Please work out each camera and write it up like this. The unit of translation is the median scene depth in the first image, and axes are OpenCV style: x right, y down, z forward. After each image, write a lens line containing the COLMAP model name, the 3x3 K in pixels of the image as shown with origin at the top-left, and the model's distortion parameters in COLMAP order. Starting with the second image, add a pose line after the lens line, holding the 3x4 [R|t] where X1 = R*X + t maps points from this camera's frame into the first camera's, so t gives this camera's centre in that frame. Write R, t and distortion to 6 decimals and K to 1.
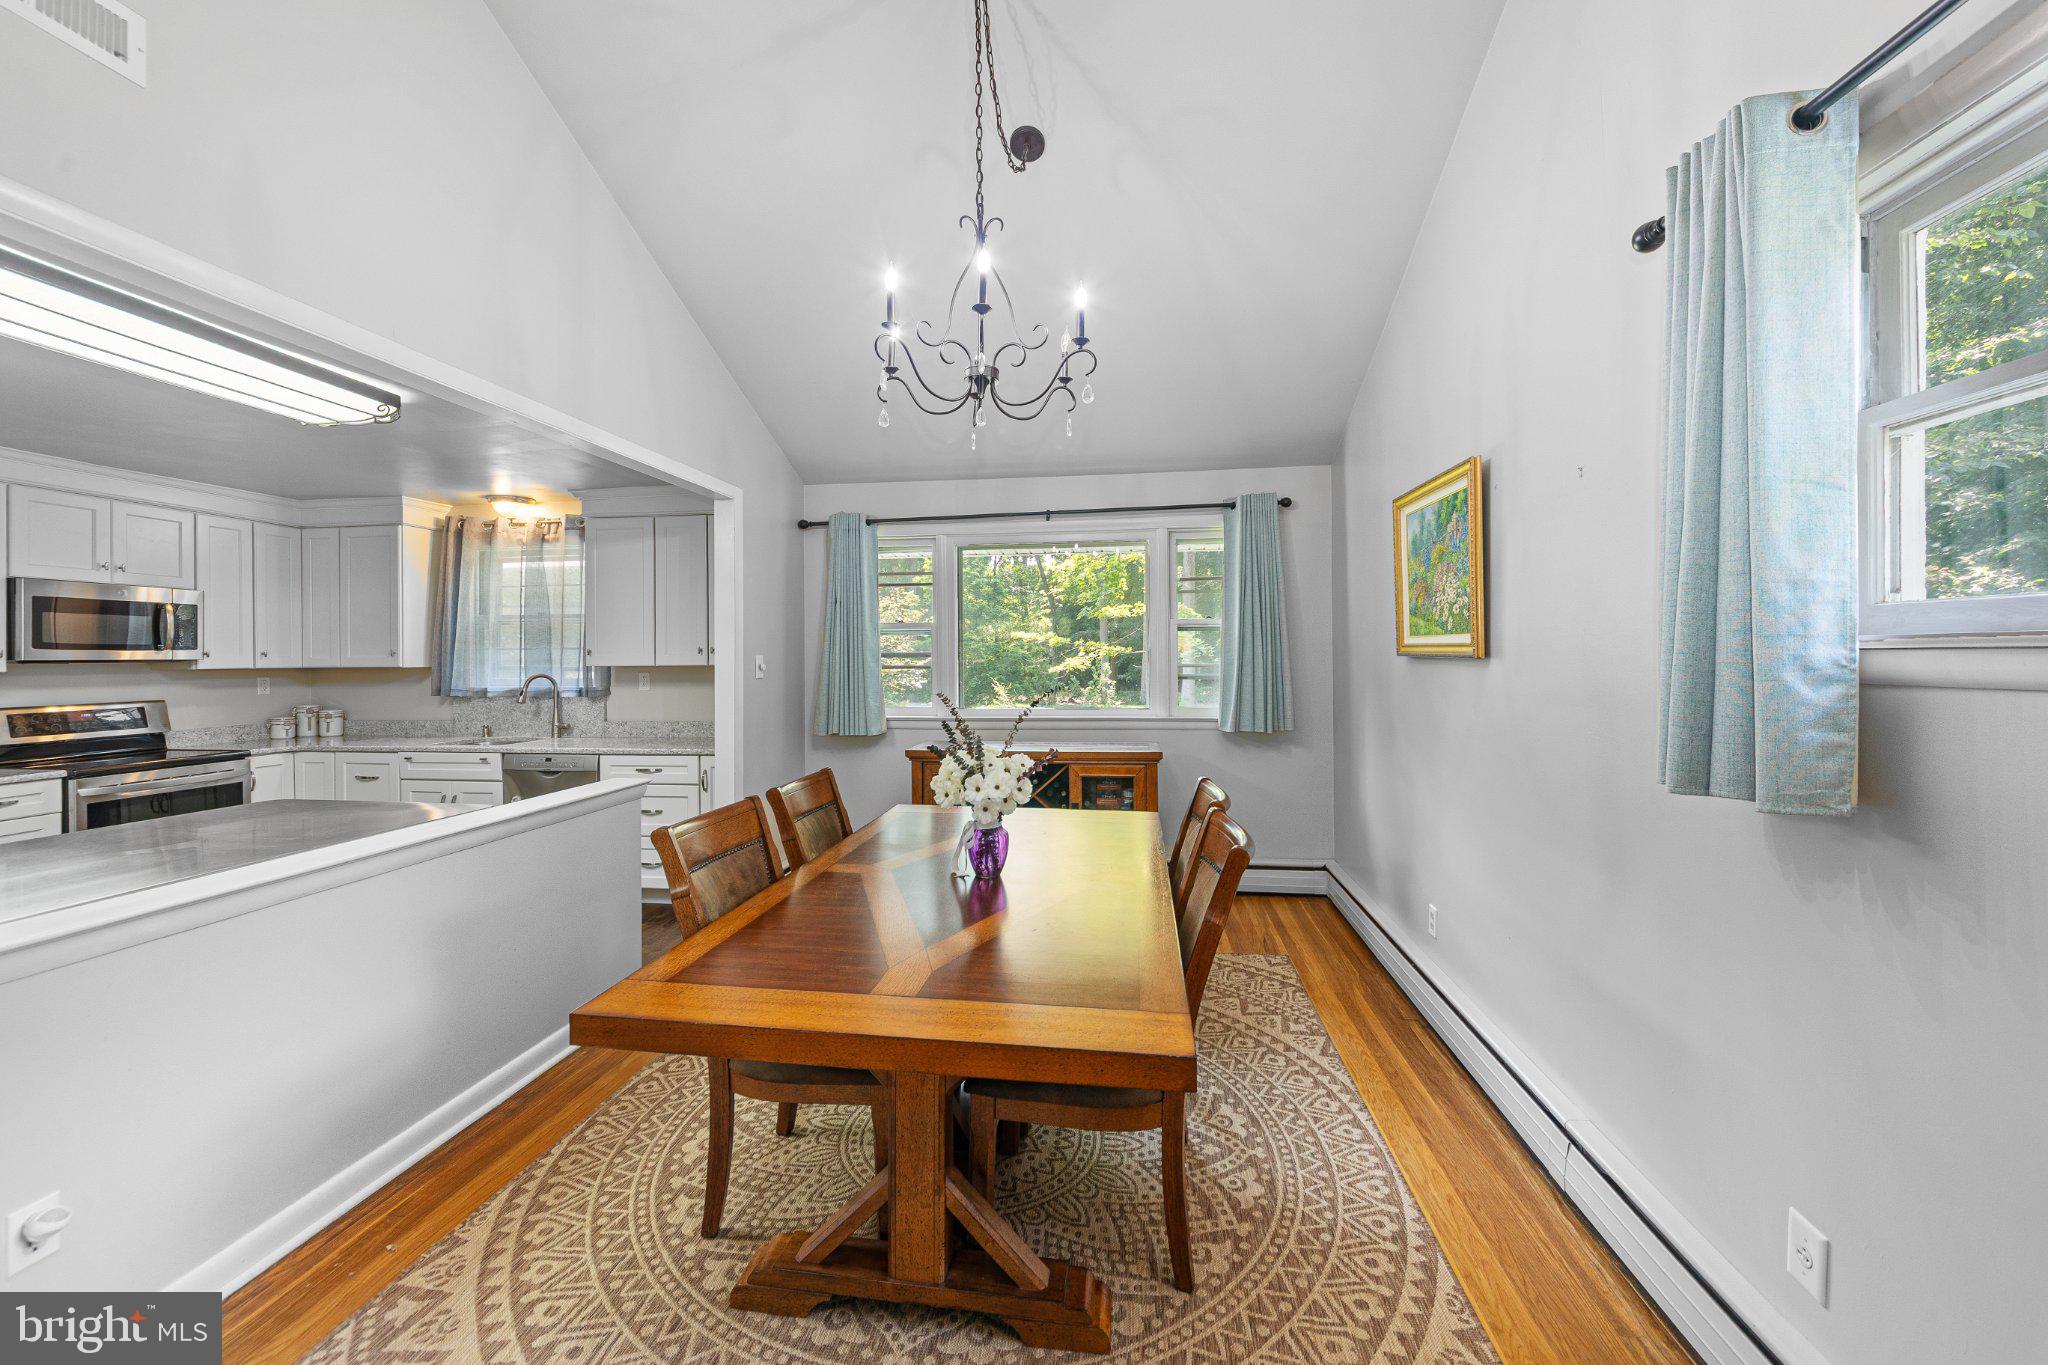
lens RADIAL K [[815.7, 0, 1025.5], [0, 815.7, 653.9], [0, 0, 1]] dist [-0.000635, -0.000467]
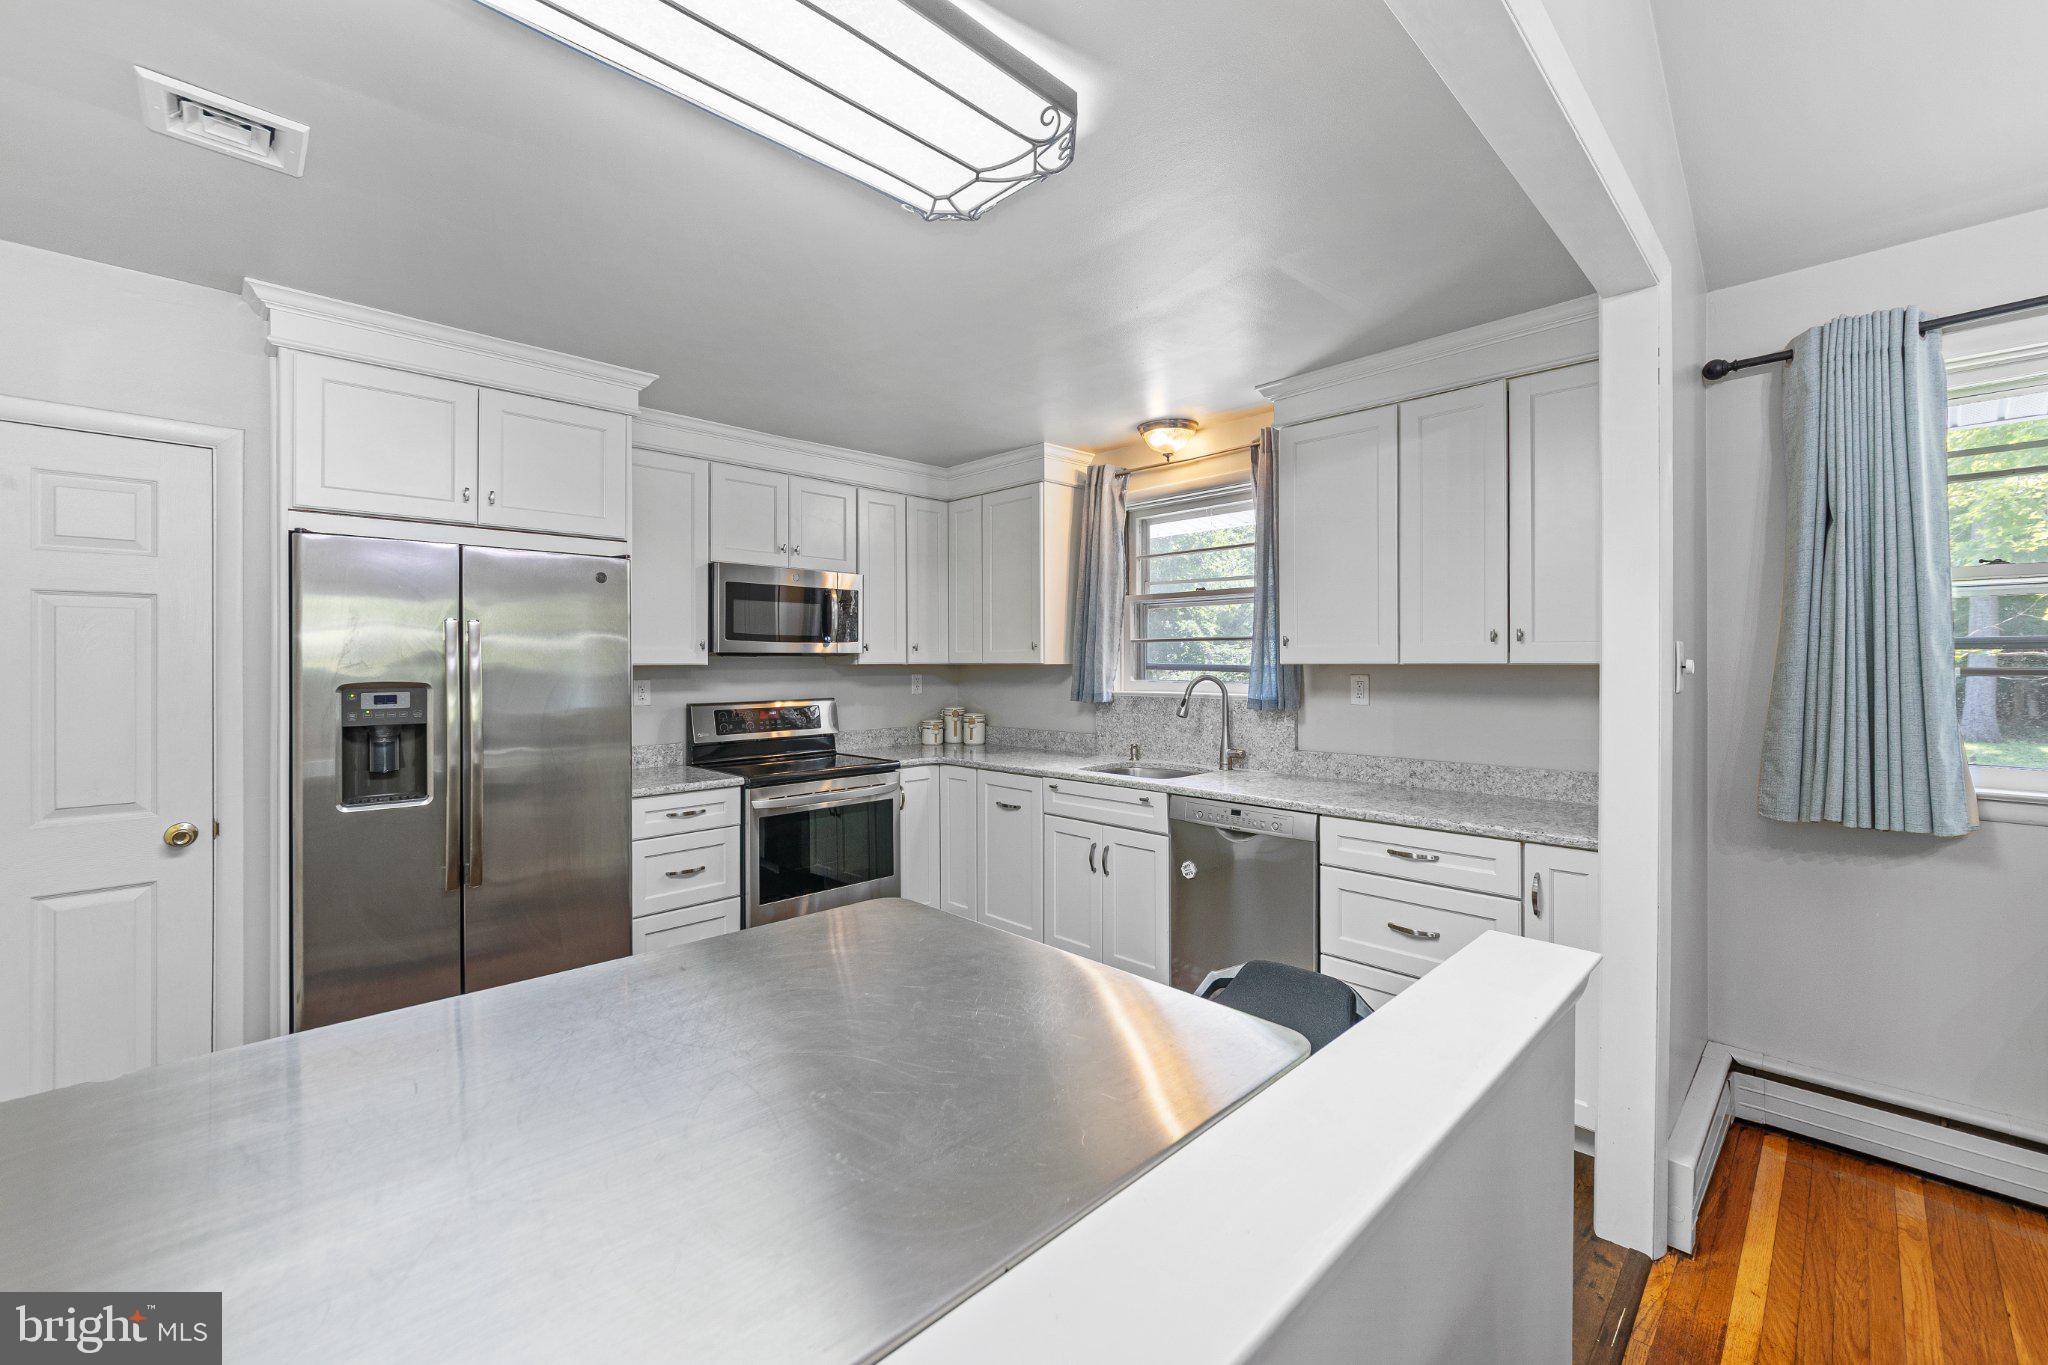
lens RADIAL K [[815.7, 0, 1019.5], [0, 815.7, 664.7], [0, 0, 1]] dist [-0.000635, -0.000467]
pose [[0.792344, 0.007415, -0.610030, -0.344562], [-0.003142, 0.999962, 0.008074, 0.011804], [0.610067, -0.004481, 0.792337, 0.413748]]
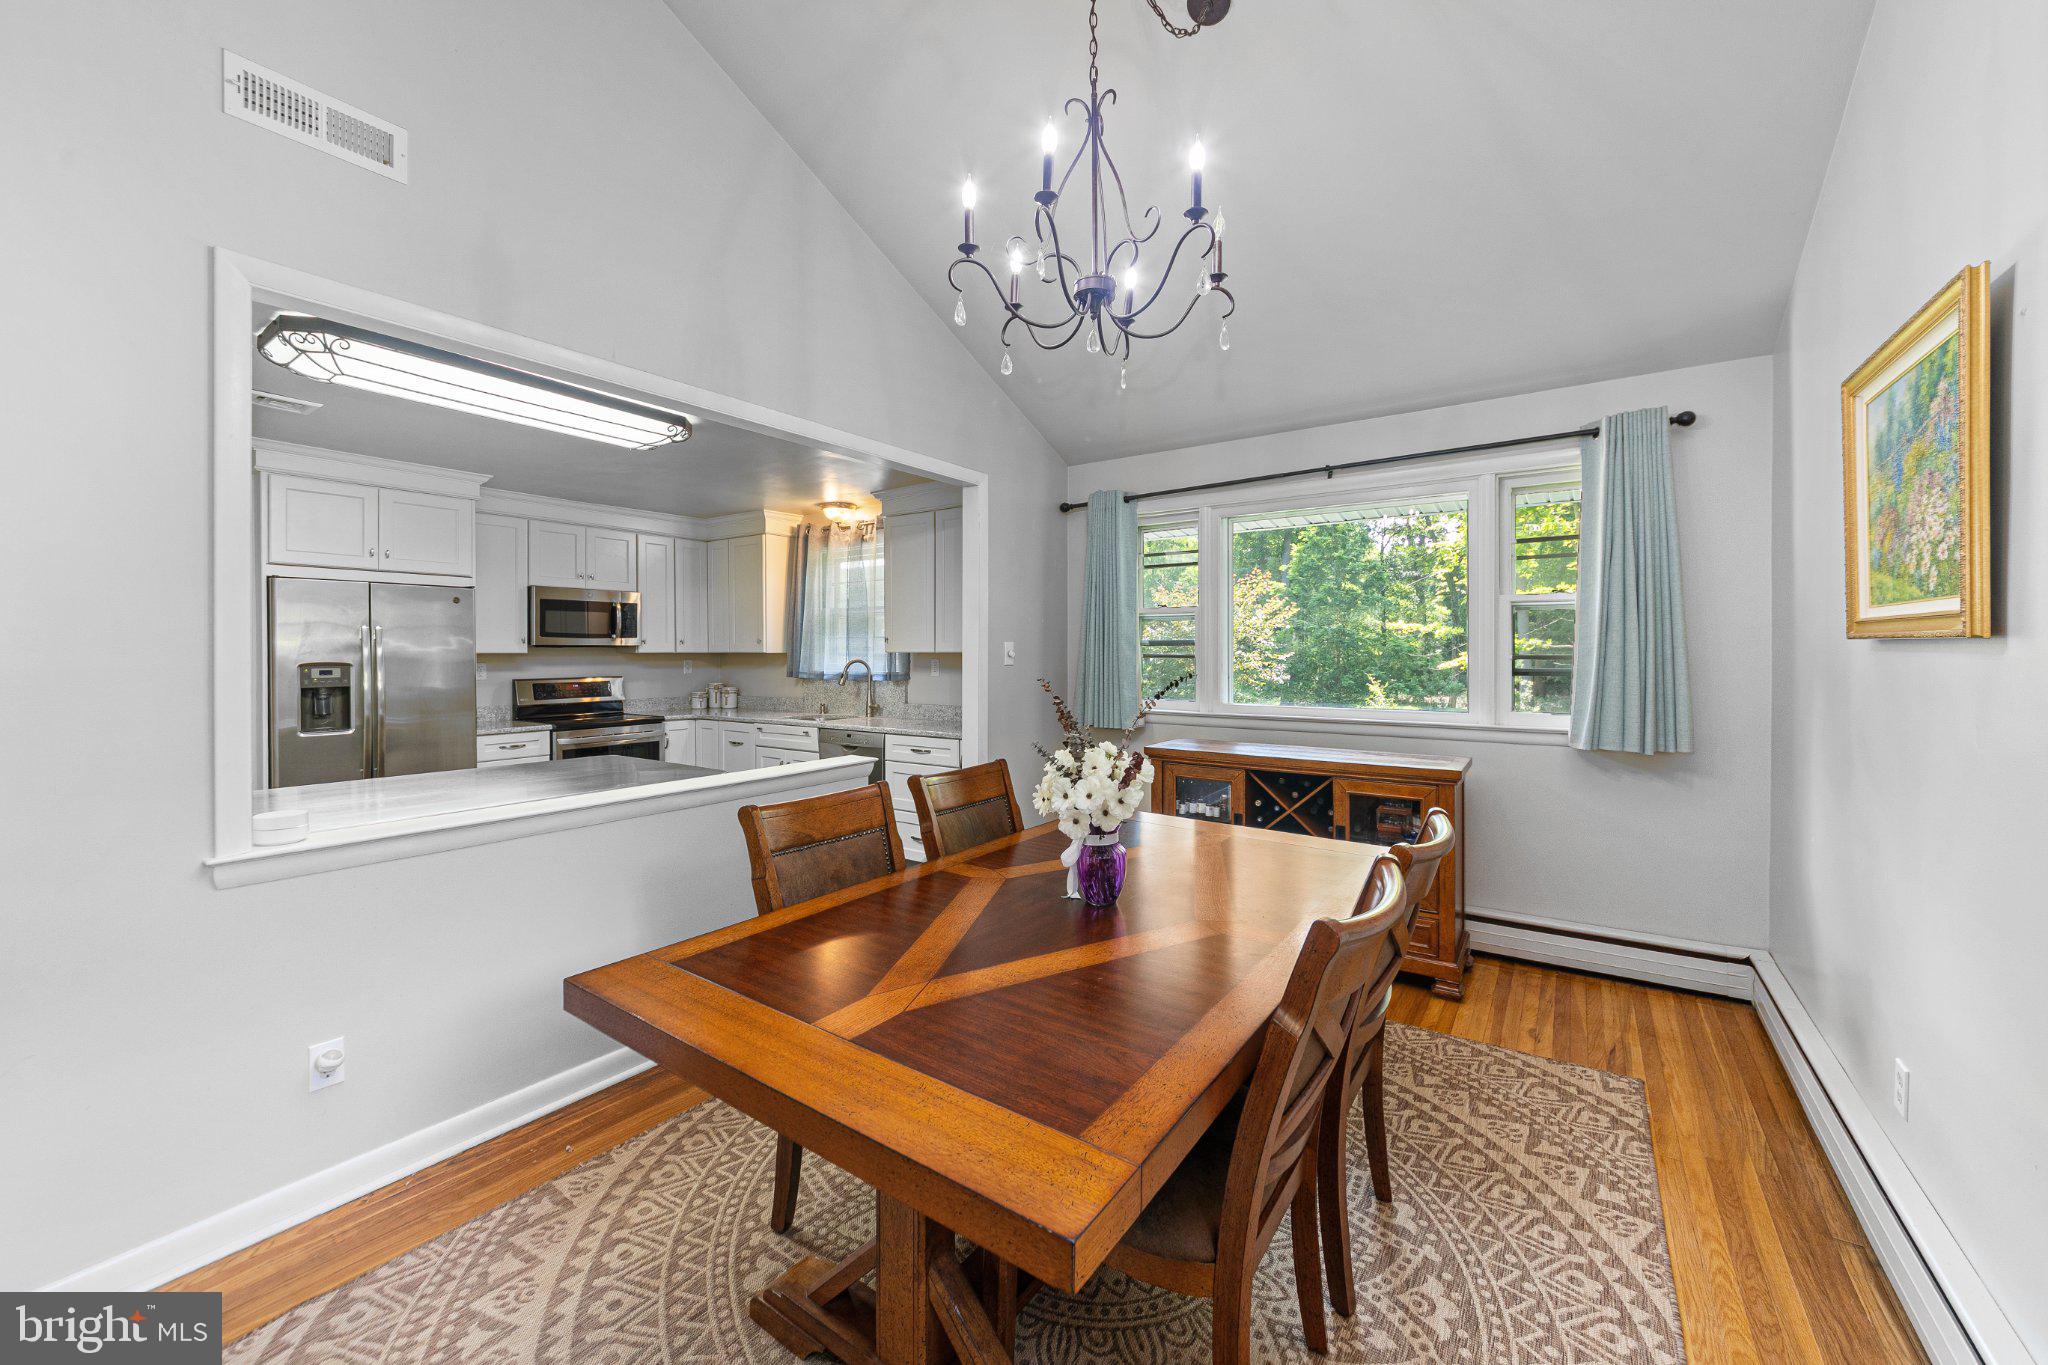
lens RADIAL K [[815.7, 0, 1022.0], [0, 815.7, 662.1], [0, 0, 1]] dist [-0.000635, -0.000467]
pose [[0.884455, 0.011718, -0.466479, 0.144160], [-0.004445, 0.999851, 0.016688, 0.008896], [0.466605, -0.012686, 0.884375, 0.130090]]
